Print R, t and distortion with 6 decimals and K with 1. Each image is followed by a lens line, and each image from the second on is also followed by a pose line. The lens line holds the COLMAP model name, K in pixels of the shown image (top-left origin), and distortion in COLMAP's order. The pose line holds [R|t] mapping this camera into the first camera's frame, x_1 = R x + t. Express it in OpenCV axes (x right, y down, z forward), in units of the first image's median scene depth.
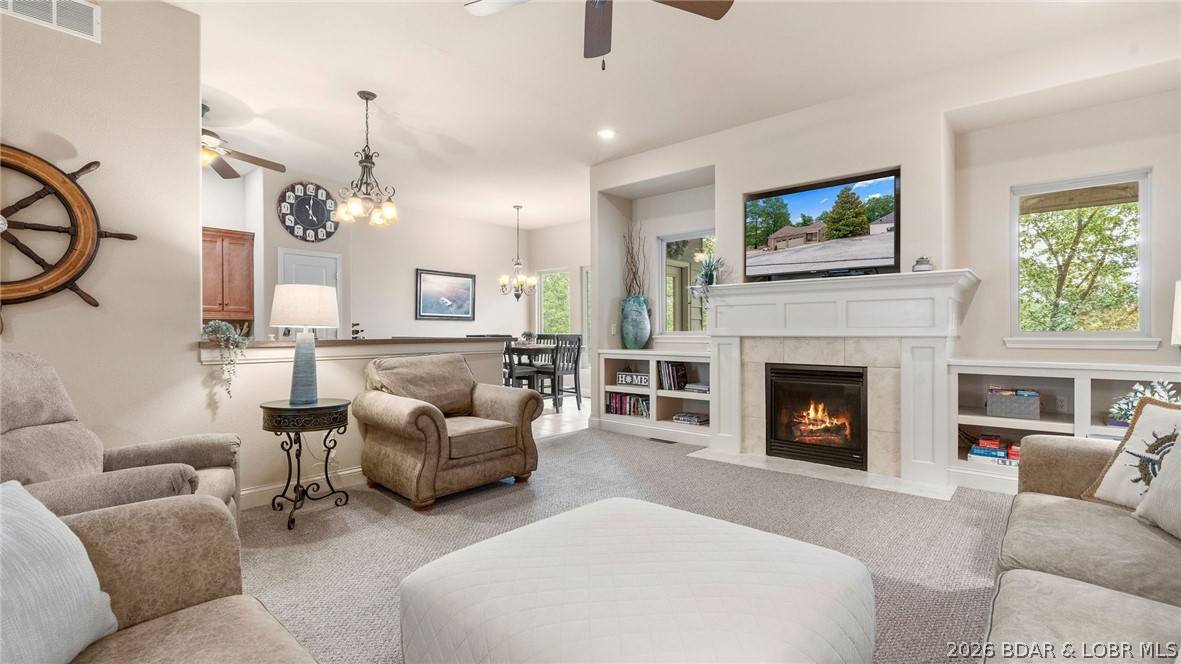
lens RADIAL K [[526.7, 0, 587.1], [0, 526.7, 336.9], [0, 0, 1]] dist [0.000709, -0.001718]
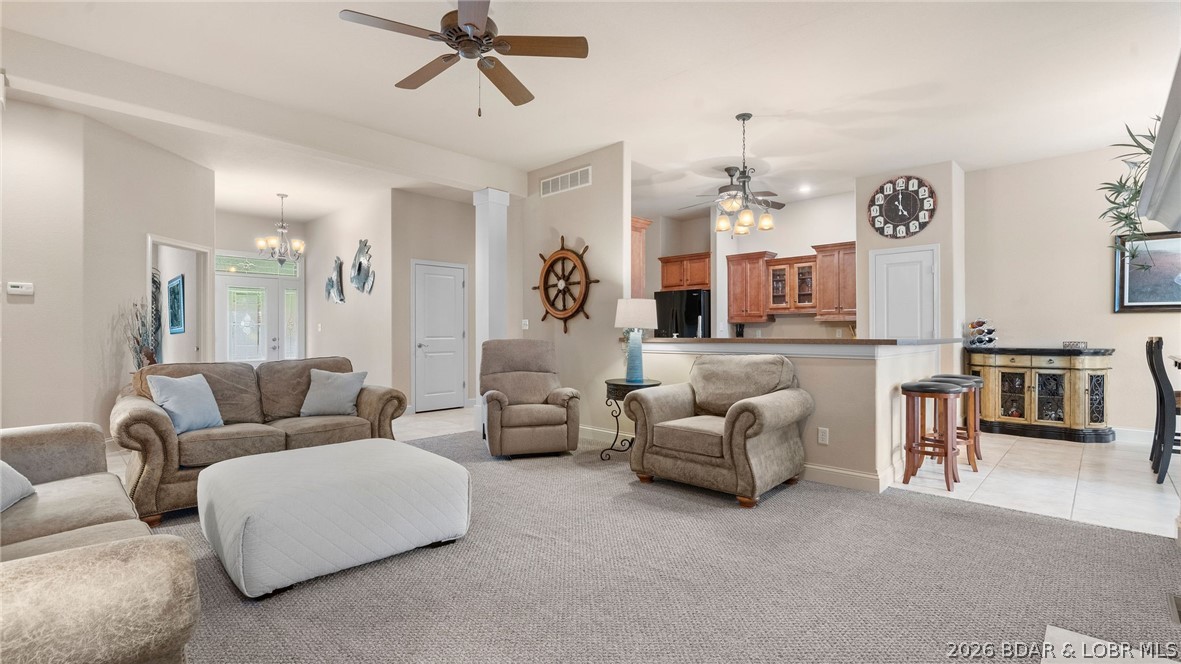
lens RADIAL K [[526.7, 0, 595.7], [0, 526.7, 330.2], [0, 0, 1]] dist [0.000709, -0.001718]
pose [[-0.038164, -0.003907, -0.999264, 0.467816], [-0.009771, 0.999946, -0.003537, -0.003713], [0.999224, 0.009629, -0.038200, 0.494781]]
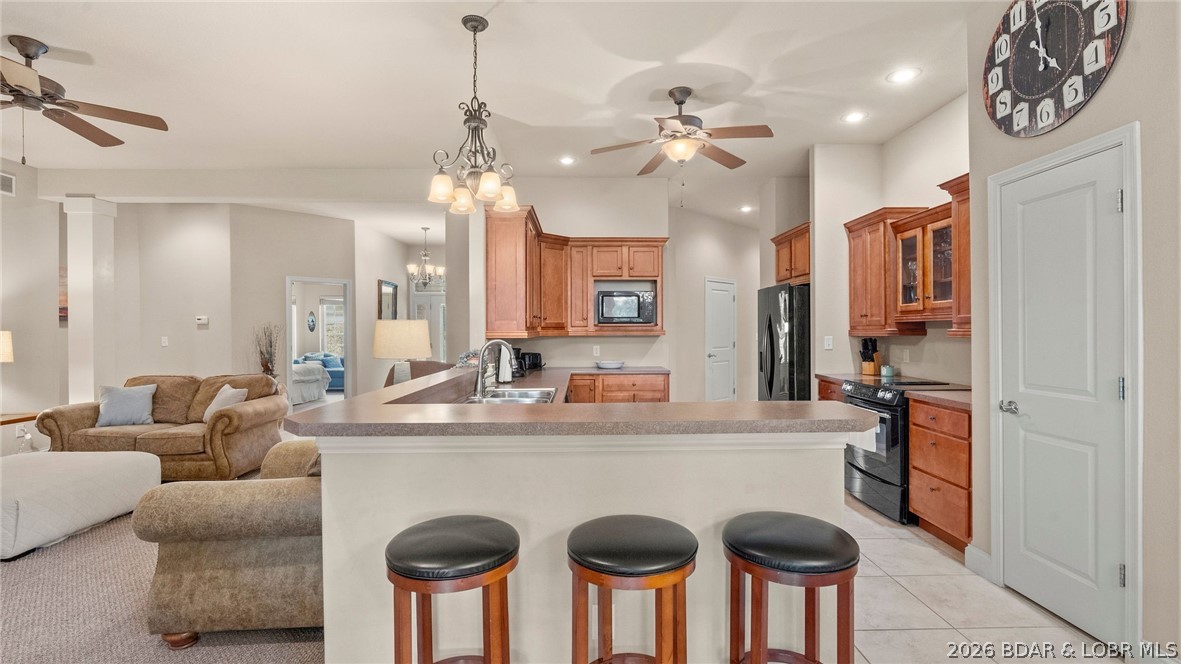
lens RADIAL K [[526.7, 0, 589.6], [0, 526.7, 338.0], [0, 0, 1]] dist [0.000709, -0.001718]
pose [[-0.727691, 0.013873, -0.685765, -0.035810], [-0.002371, 0.999739, 0.022741, -0.043616], [0.685901, 0.018174, -0.727468, 1.080932]]
